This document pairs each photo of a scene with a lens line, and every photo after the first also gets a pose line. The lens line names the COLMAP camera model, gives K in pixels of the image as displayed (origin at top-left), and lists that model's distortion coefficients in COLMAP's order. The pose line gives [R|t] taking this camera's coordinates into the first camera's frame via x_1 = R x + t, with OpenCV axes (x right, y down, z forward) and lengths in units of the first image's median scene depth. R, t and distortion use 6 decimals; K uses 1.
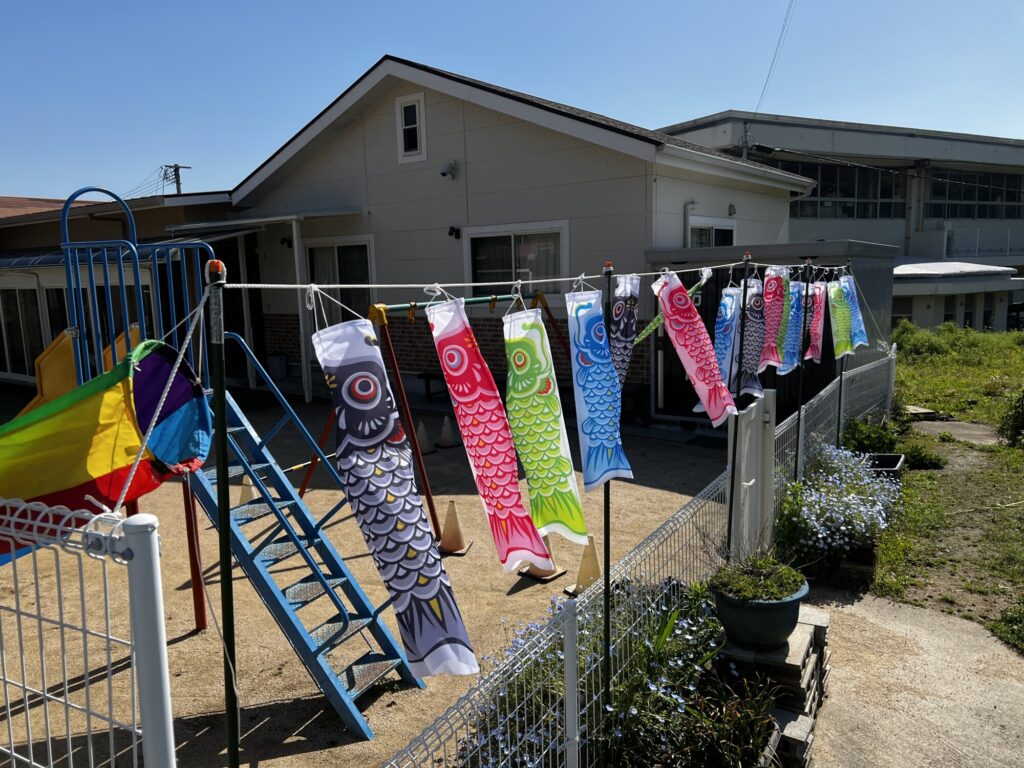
lens RADIAL K [[763.8, 0, 506.8], [0, 763.8, 389.3], [0, 0, 1]] dist [0.044361, -0.048962]
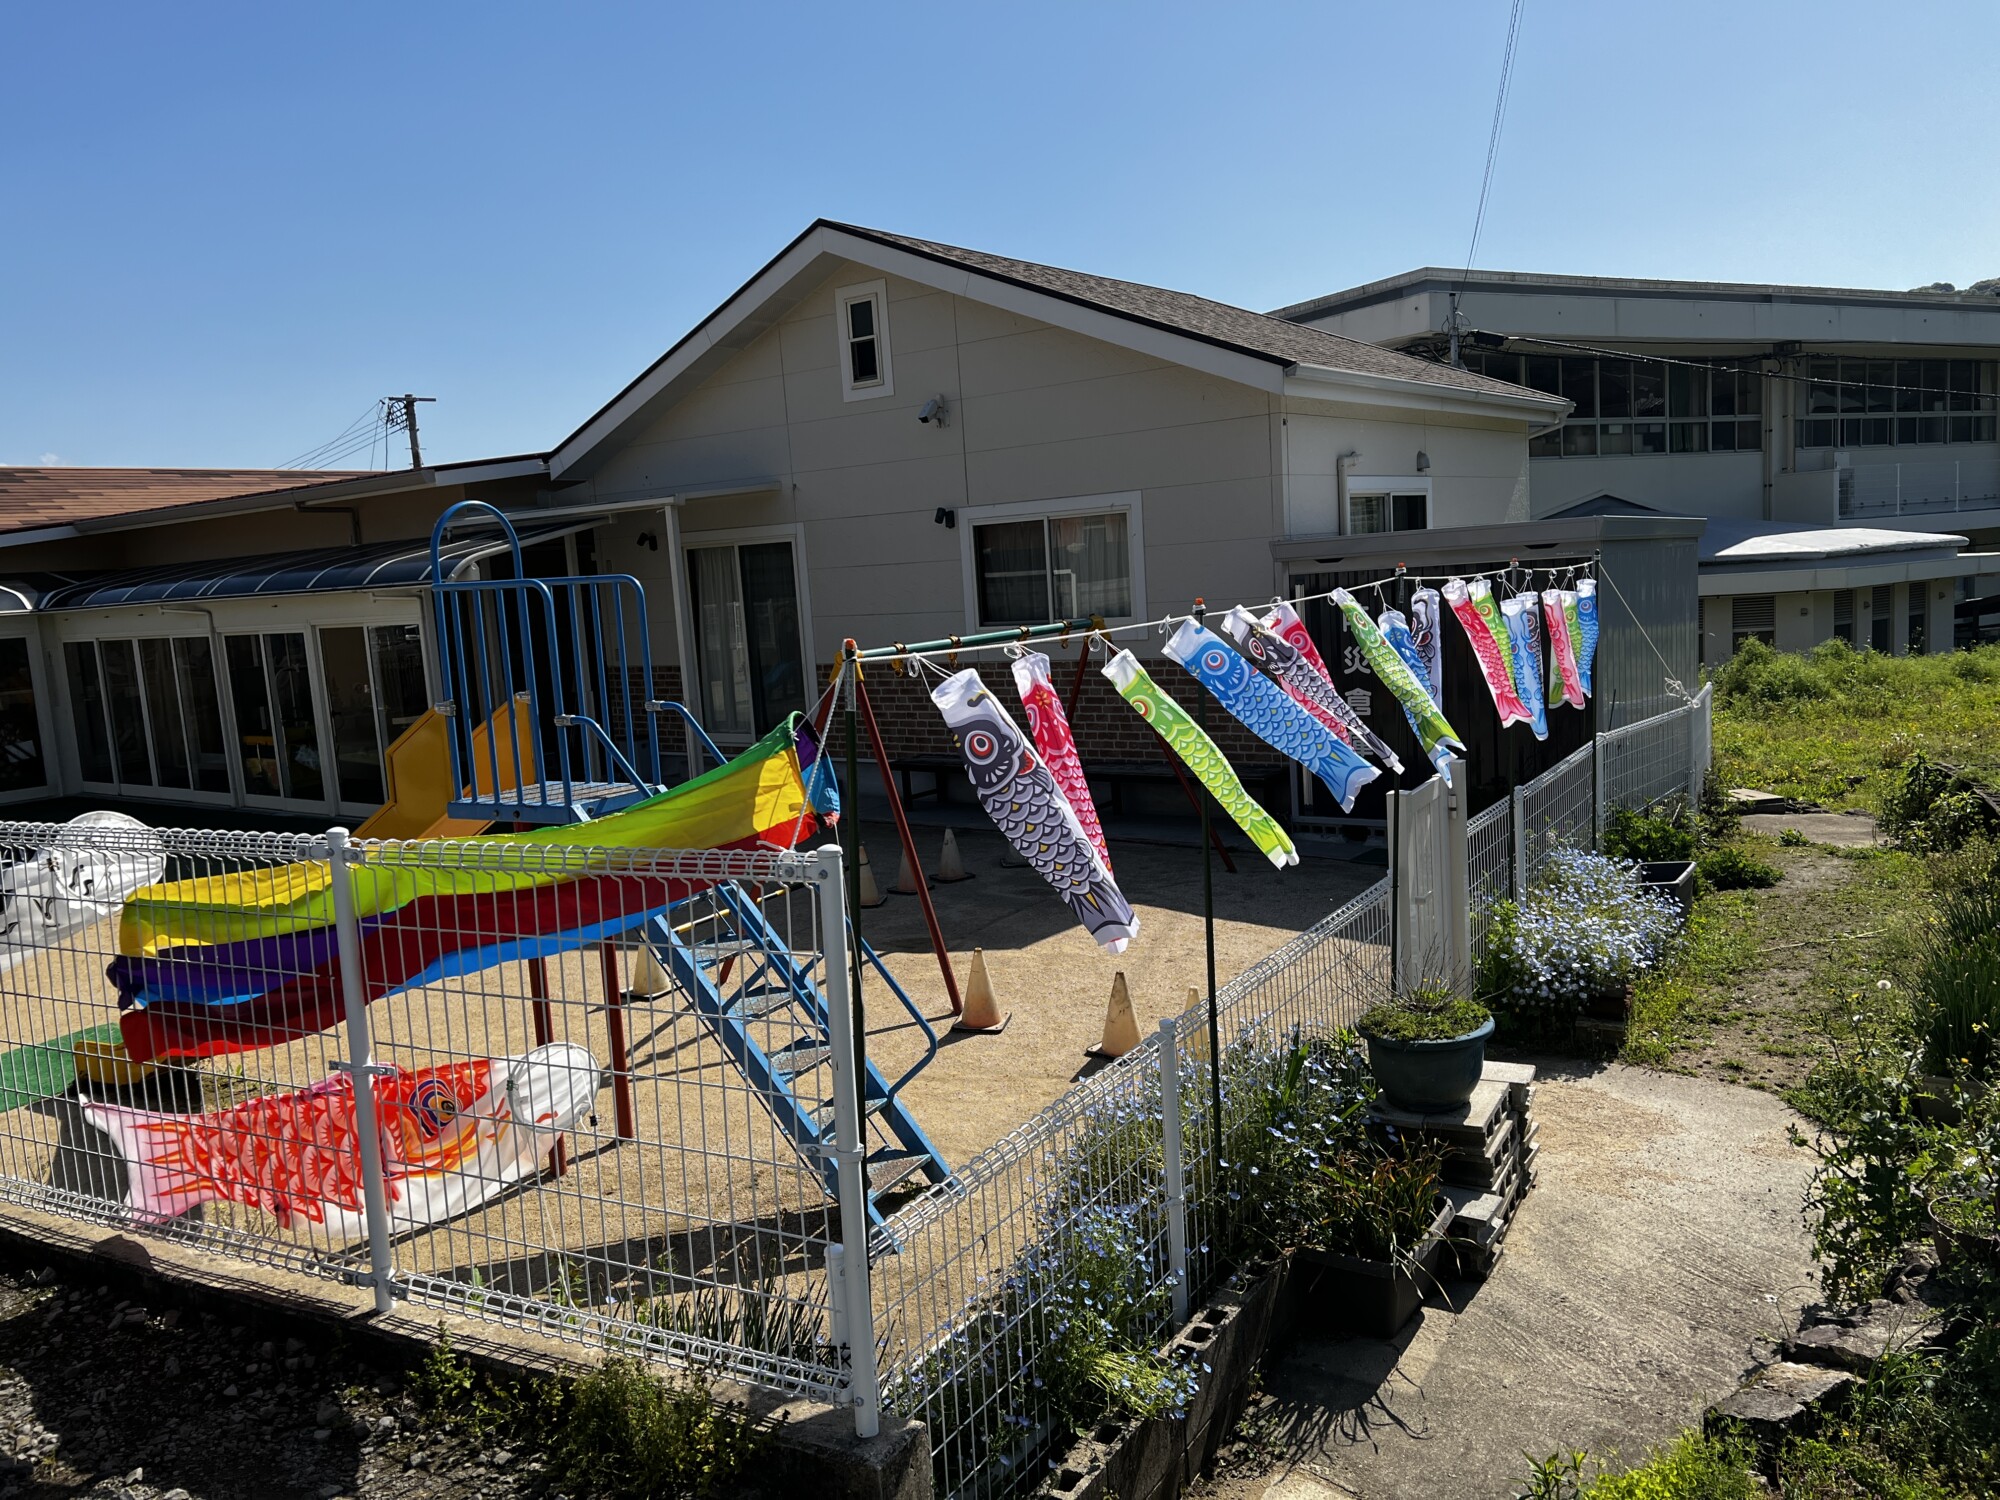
lens RADIAL K [[1491.8, 0, 1006.4], [0, 1491.8, 765.9], [0, 0, 1]] dist [0.044361, -0.048962]
pose [[0.999375, -0.032764, -0.013306, -0.014617], [0.032498, 0.999276, -0.019768, 0.008920], [0.013944, 0.019324, 0.999716, -0.148861]]
